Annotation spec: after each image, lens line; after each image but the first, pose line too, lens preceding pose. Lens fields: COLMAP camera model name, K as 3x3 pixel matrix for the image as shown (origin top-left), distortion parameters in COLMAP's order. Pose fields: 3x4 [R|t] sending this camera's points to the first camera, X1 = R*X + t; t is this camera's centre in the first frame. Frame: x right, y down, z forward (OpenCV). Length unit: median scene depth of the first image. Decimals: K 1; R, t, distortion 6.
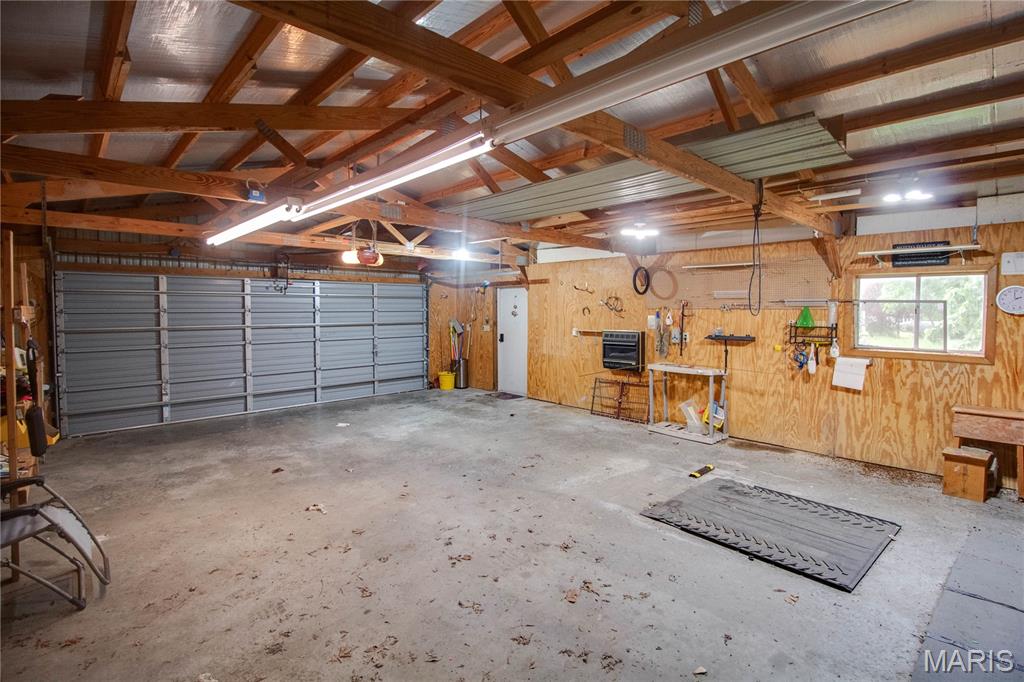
lens RADIAL K [[500.4, 0, 525.3], [0, 500.4, 338.1], [0, 0, 1]] dist [-0.001522, -0.000545]
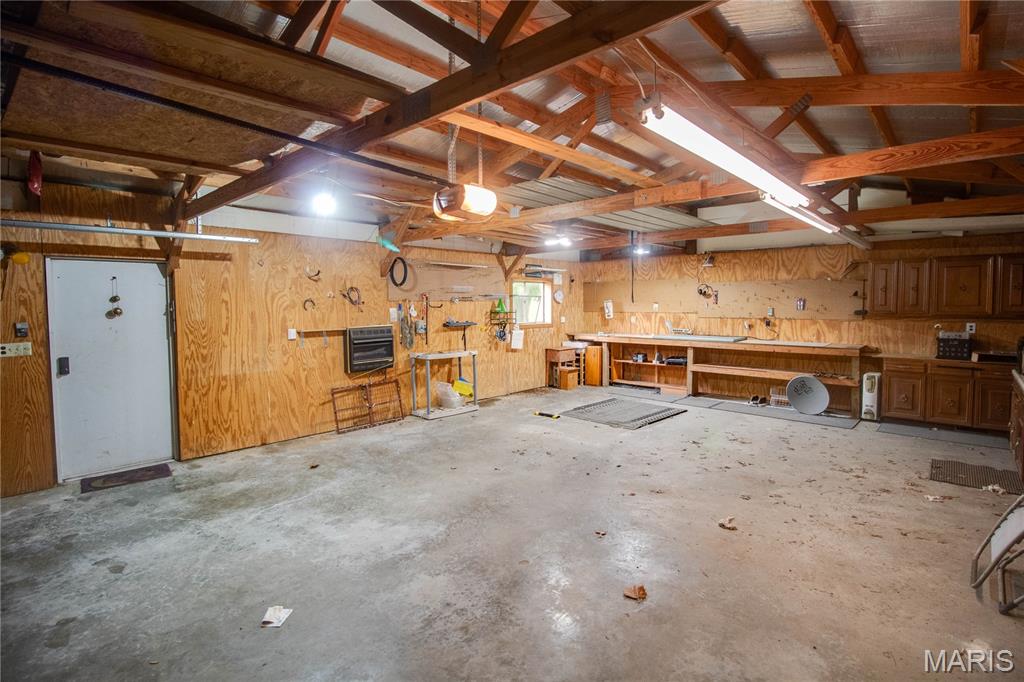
lens RADIAL K [[500.4, 0, 525.3], [0, 500.4, 338.1], [0, 0, 1]] dist [-0.001522, -0.000545]
pose [[-0.097392, -0.072885, 0.992574, -0.793529], [0.065547, 0.994680, 0.079471, -0.051085], [-0.993085, 0.072800, -0.092096, 0.907452]]
